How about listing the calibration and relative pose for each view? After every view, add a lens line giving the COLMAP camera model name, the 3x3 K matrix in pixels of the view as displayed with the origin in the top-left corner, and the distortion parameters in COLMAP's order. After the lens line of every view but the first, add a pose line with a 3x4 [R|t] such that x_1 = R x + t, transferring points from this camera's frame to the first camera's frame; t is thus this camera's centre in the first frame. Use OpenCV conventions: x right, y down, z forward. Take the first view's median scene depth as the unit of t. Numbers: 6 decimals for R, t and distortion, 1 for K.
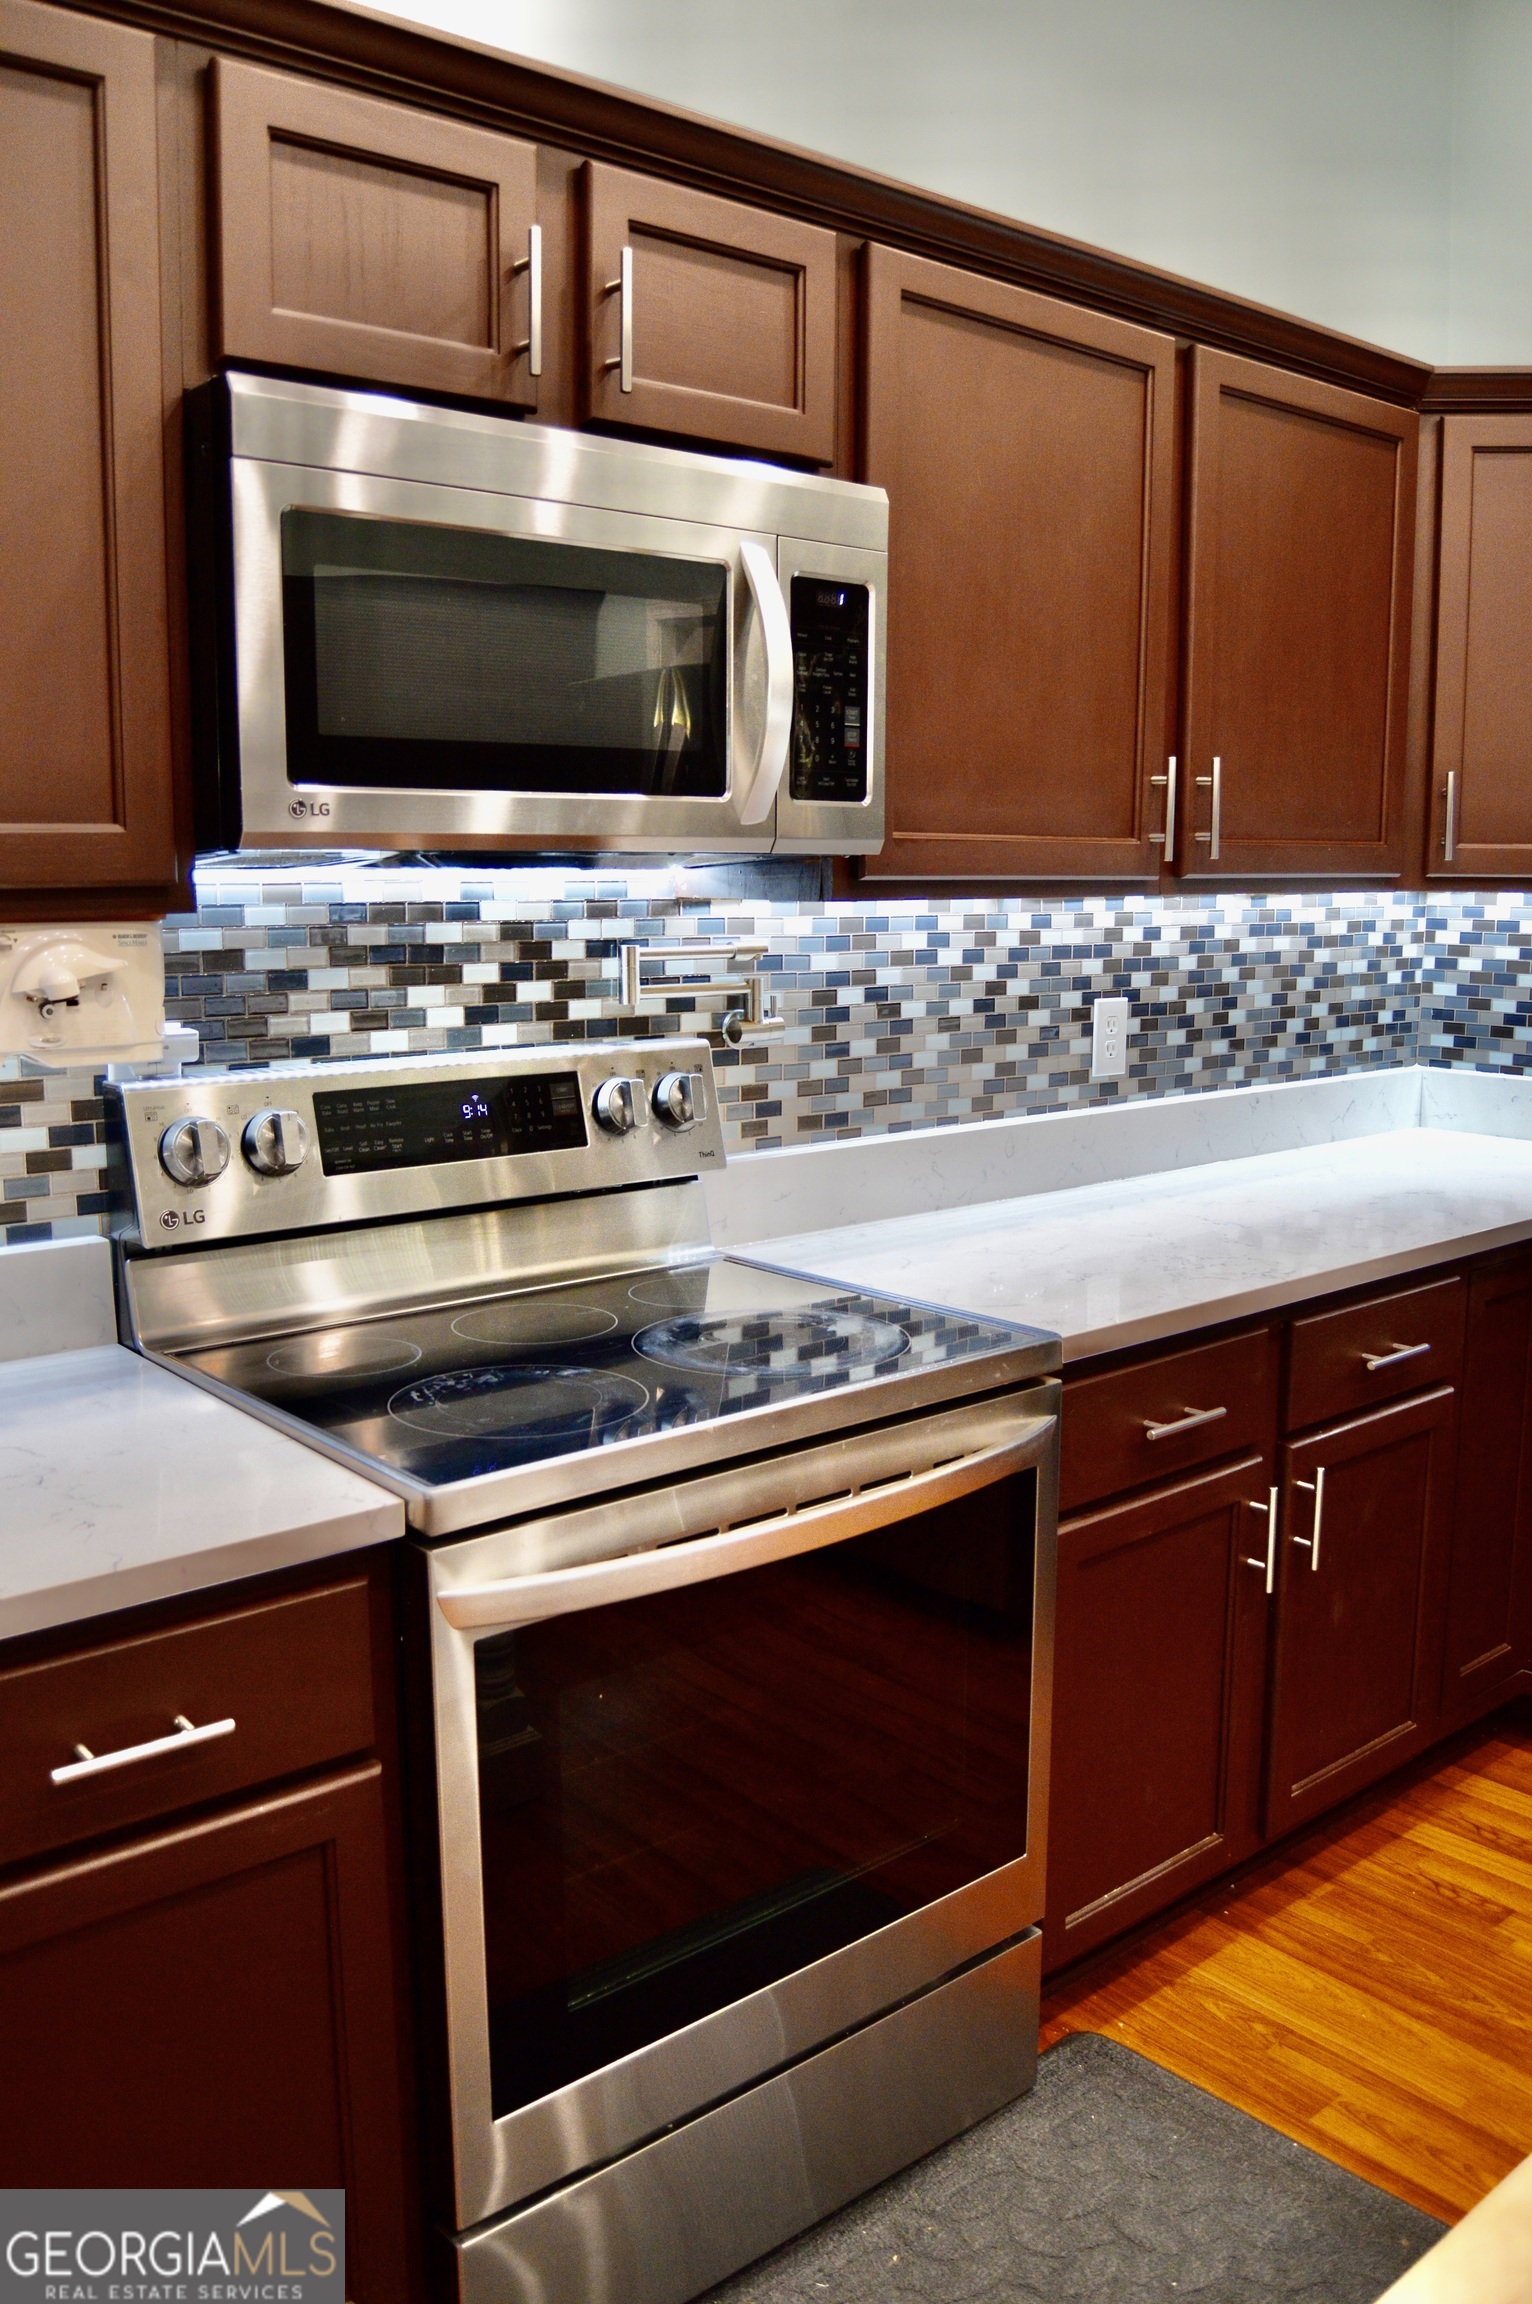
lens RADIAL K [[1831.8, 0, 766.0], [0, 1831.8, 1152.0], [0, 0, 1]] dist [-0.100763, 0.048747]
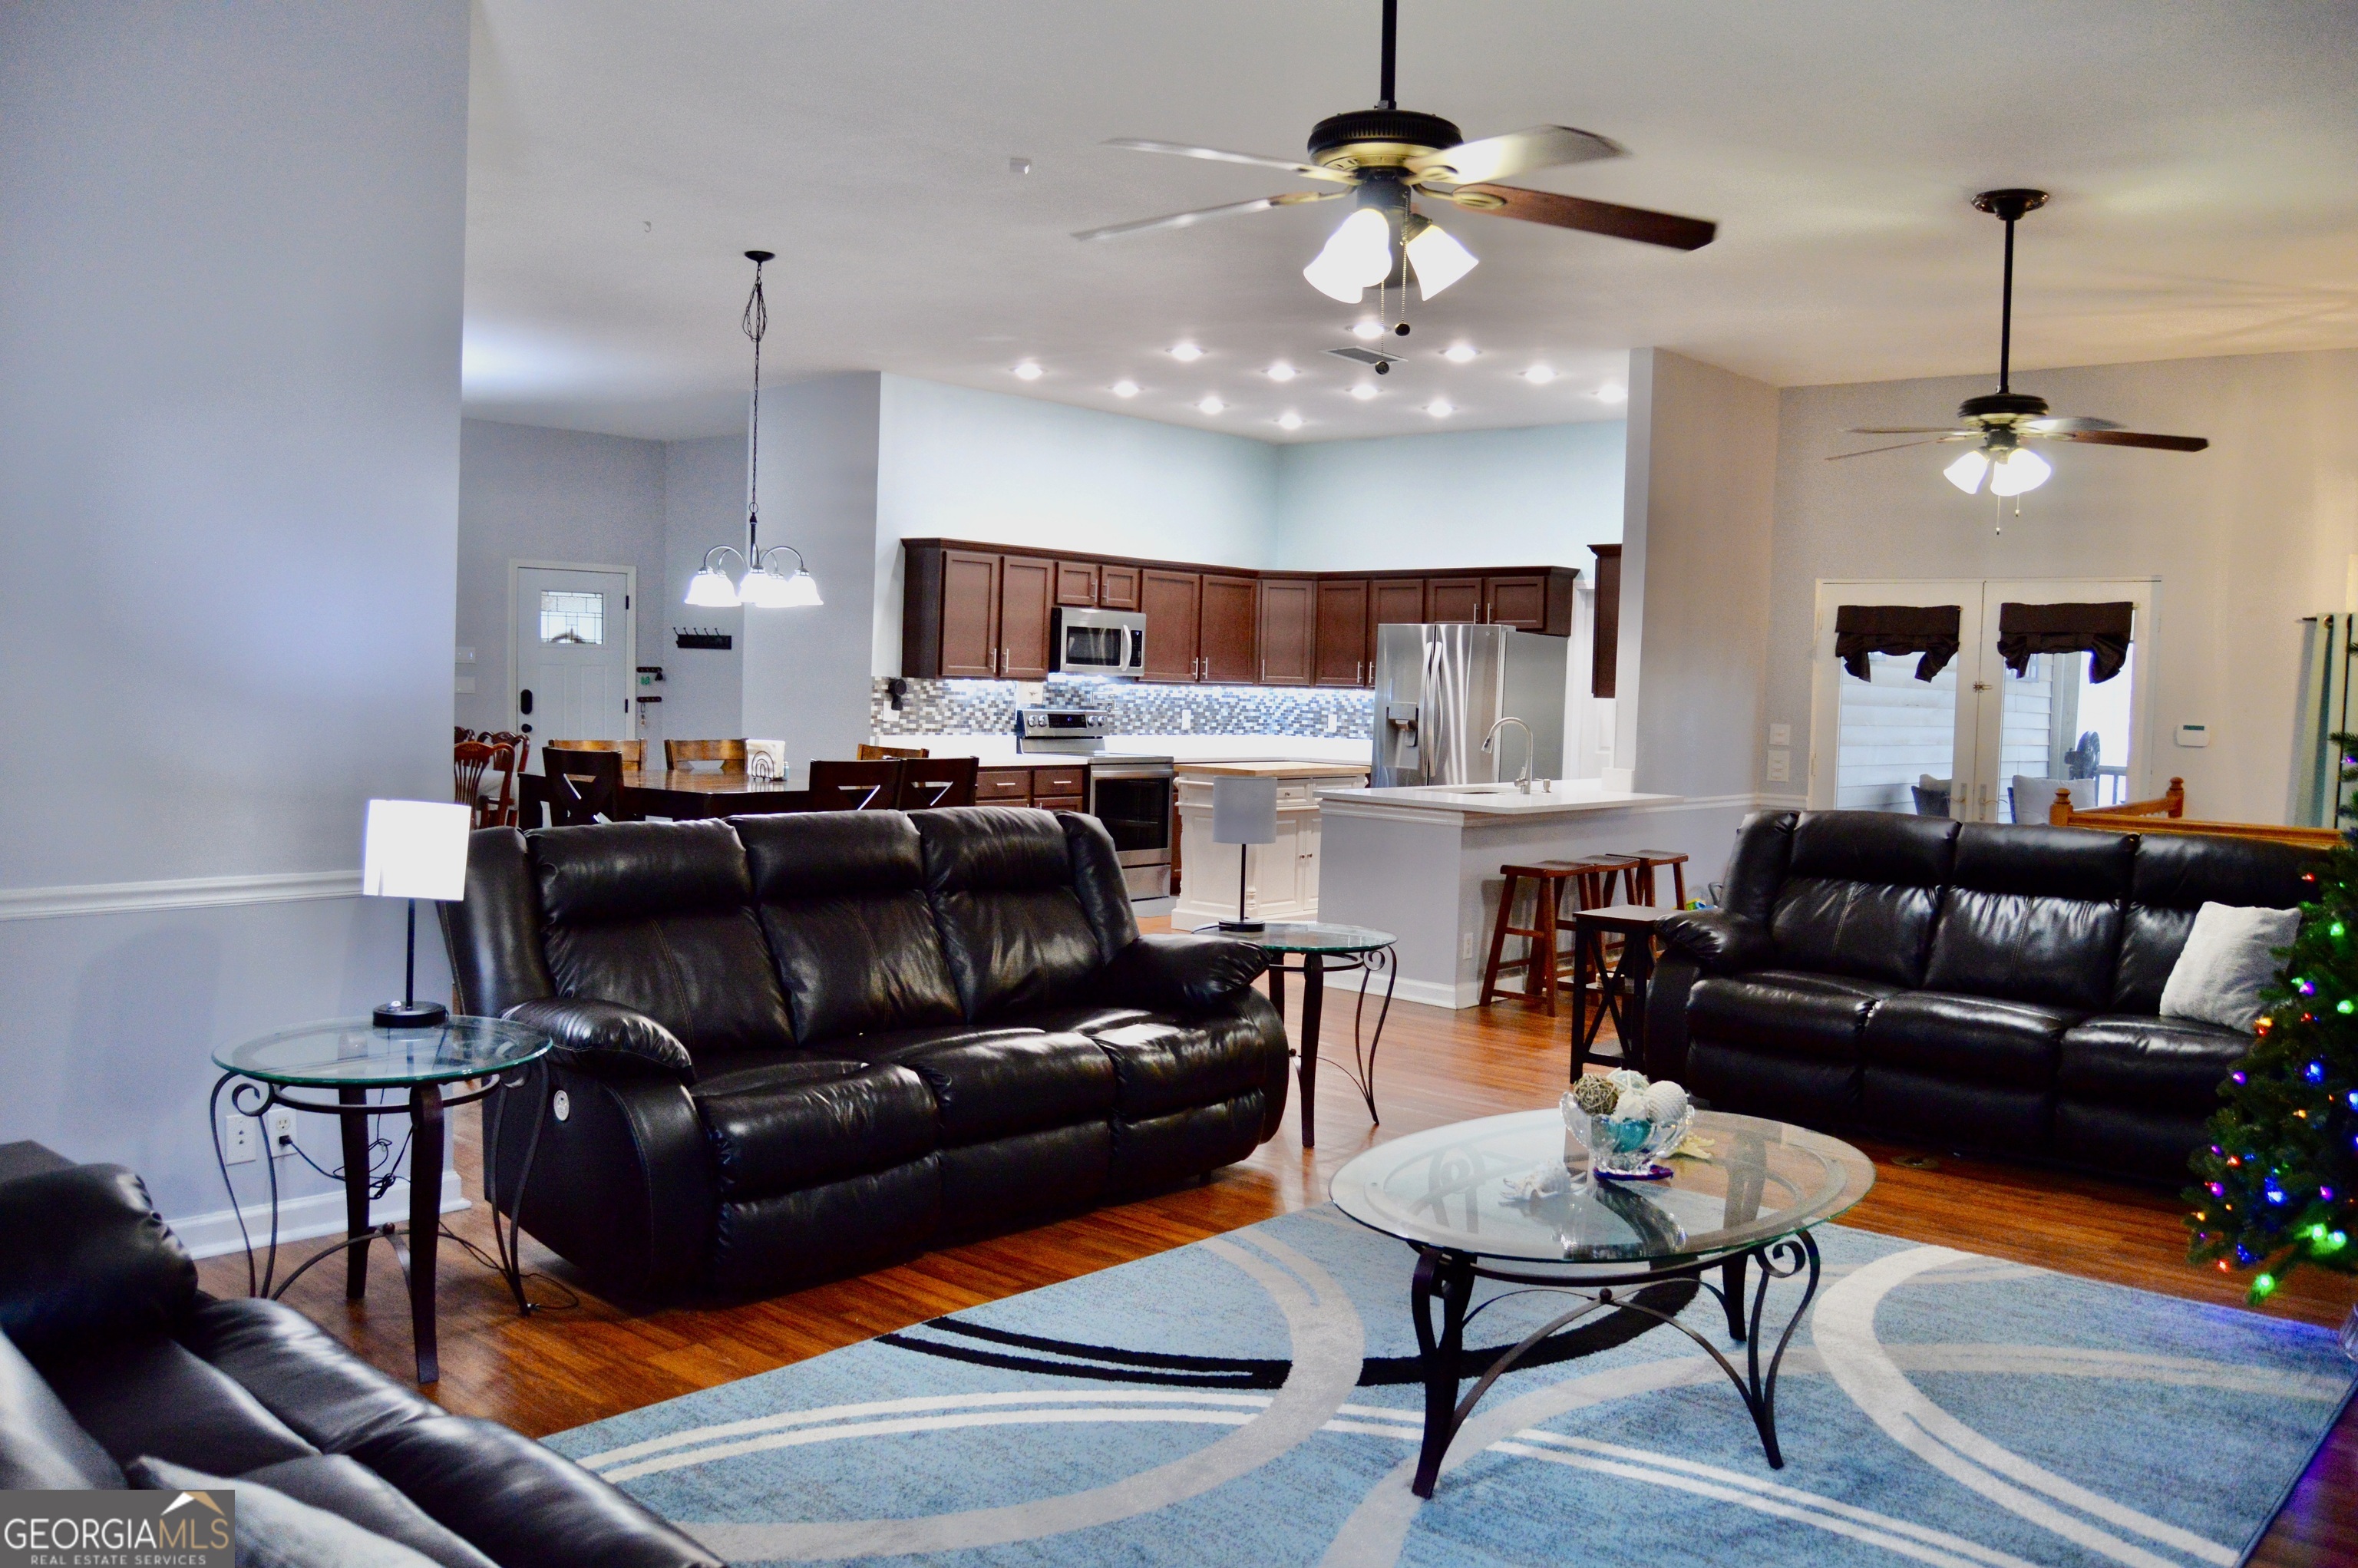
lens RADIAL K [[1874.7, 0, 1179.0], [0, 1874.7, 784.0], [0, 0, 1]] dist [-0.100763, 0.048747]
pose [[0.987848, 0.023458, 0.153643, -0.639225], [-0.008431, 0.995177, -0.097735, 0.662984], [-0.155194, 0.095252, 0.983281, -4.224426]]
